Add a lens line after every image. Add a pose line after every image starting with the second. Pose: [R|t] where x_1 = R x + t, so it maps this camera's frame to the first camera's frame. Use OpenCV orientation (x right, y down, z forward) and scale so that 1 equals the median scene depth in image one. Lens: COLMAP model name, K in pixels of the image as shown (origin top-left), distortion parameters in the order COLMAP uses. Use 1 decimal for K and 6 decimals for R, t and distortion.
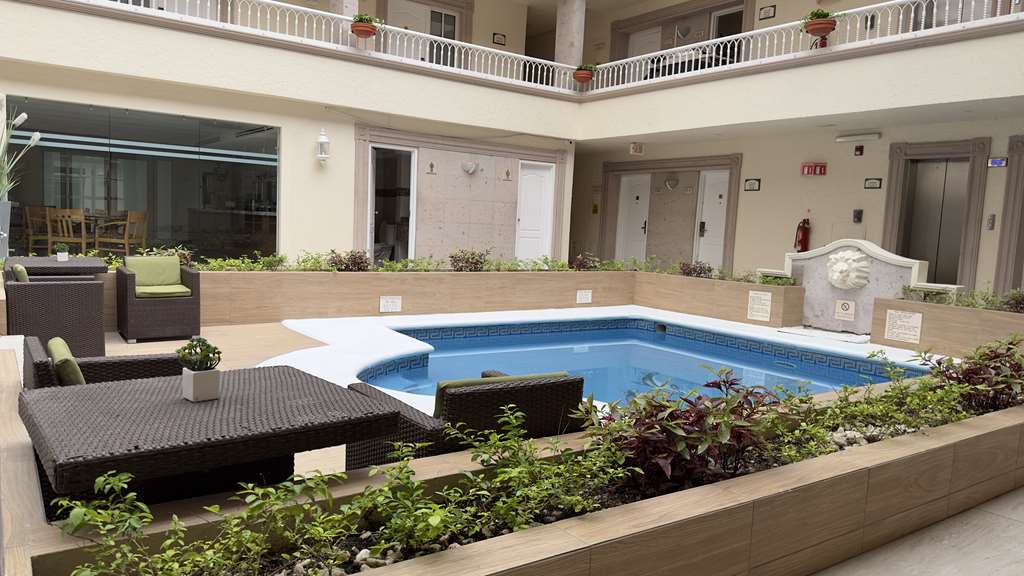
lens RADIAL K [[722.5, 0, 496.2], [0, 722.5, 287.3], [0, 0, 1]] dist [0.123405, -0.201307]
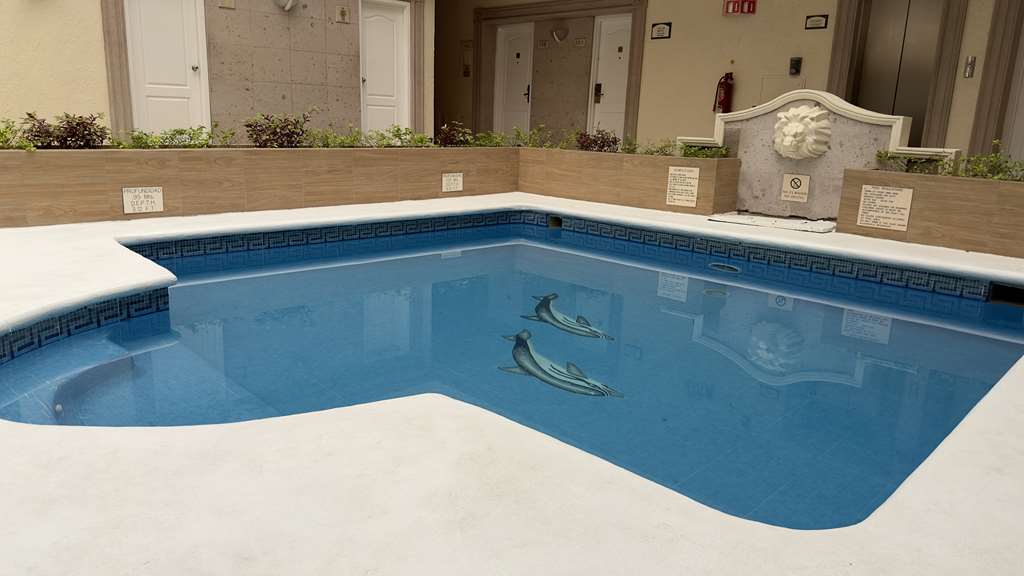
lens RADIAL K [[722.5, 0, 496.2], [0, 722.5, 287.3], [0, 0, 1]] dist [0.123405, -0.201307]
pose [[0.986110, -0.051754, 0.157824, 0.047643], [0.027364, 0.987853, 0.152963, 0.007656], [-0.163823, -0.146519, 0.975548, 0.282201]]
